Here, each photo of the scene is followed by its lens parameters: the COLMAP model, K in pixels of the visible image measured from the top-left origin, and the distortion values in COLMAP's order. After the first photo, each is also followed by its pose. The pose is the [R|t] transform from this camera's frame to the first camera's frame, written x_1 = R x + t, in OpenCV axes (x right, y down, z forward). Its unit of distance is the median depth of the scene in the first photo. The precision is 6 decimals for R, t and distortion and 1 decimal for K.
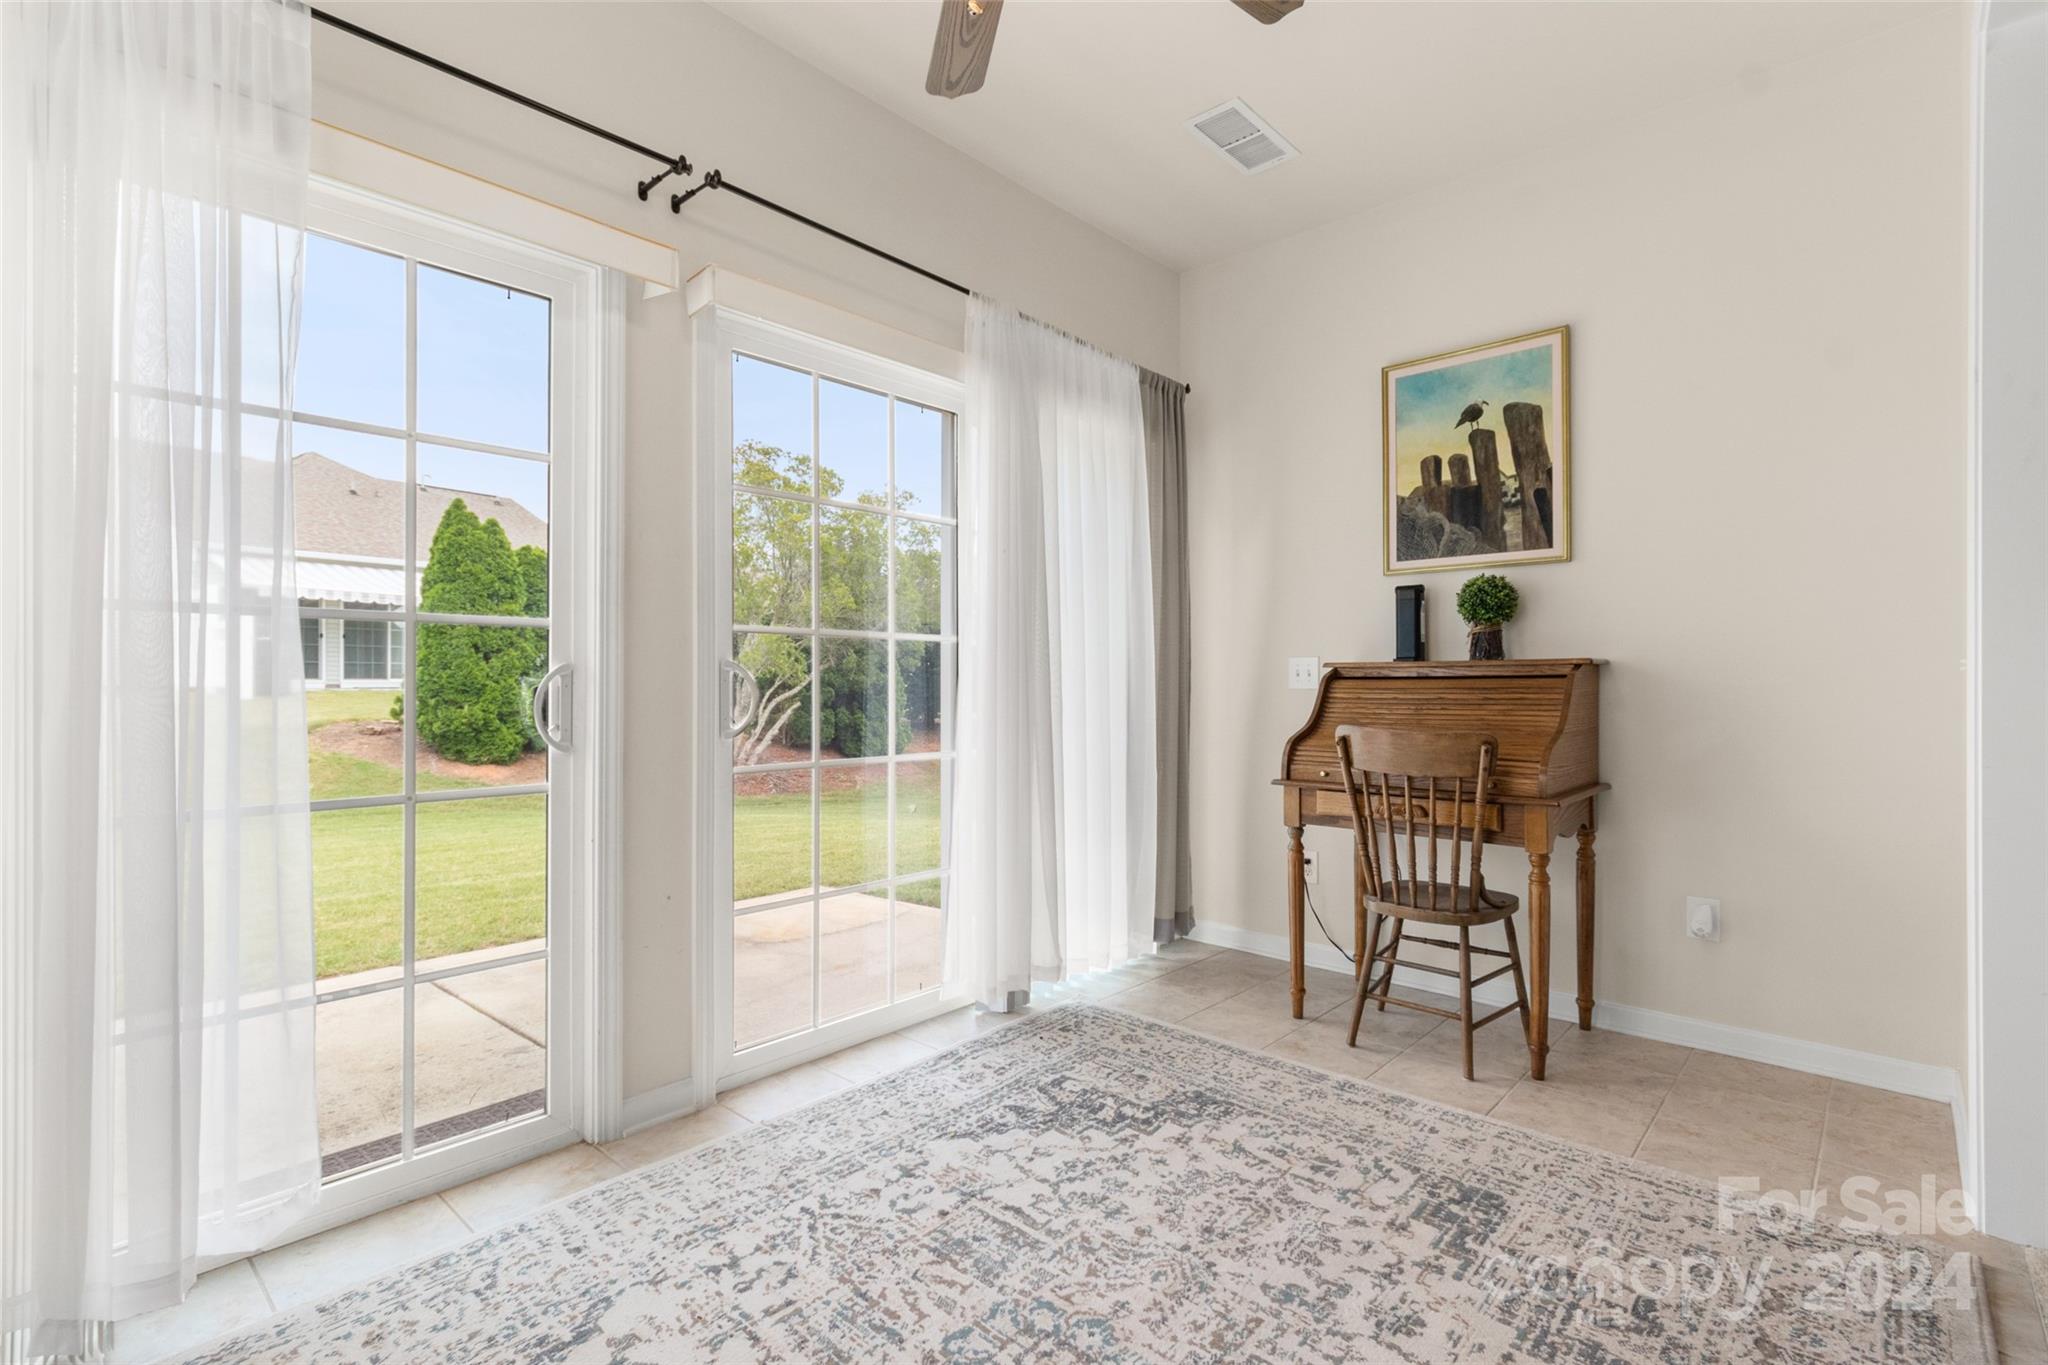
lens RADIAL K [[956.9, 0, 1029.5], [0, 956.9, 677.6], [0, 0, 1]] dist [-0.004407, -0.000251]
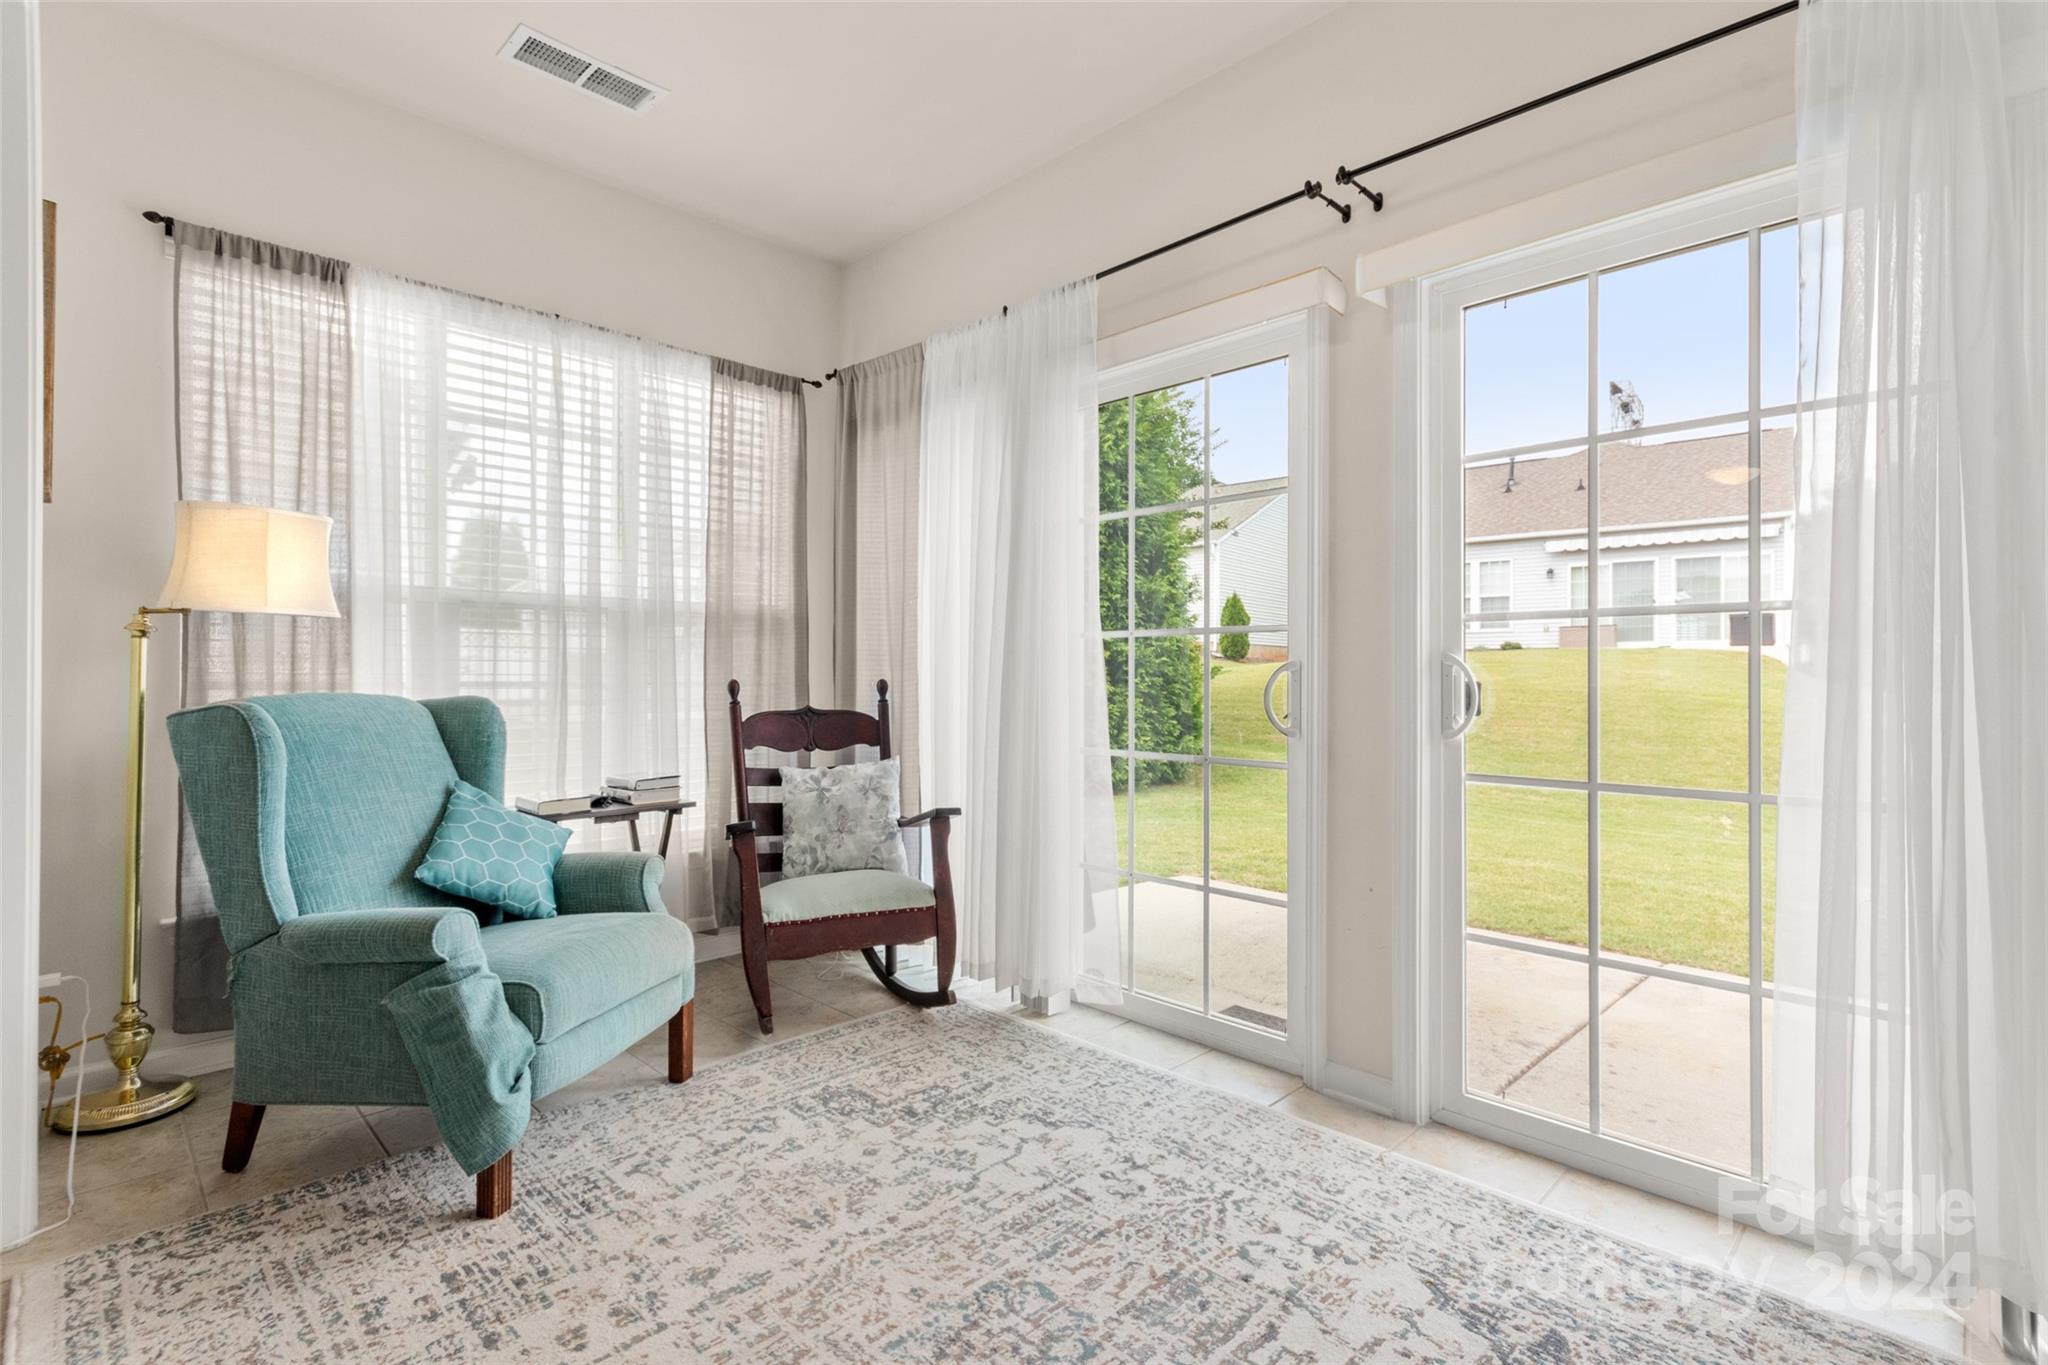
lens RADIAL K [[956.9, 0, 1026.6], [0, 956.9, 678.2], [0, 0, 1]] dist [-0.004407, -0.000251]
pose [[-0.065178, 0.001950, -0.997872, 0.785383], [0.003224, 0.999993, 0.001743, 0.001384], [0.997868, -0.003104, -0.065184, 0.833486]]
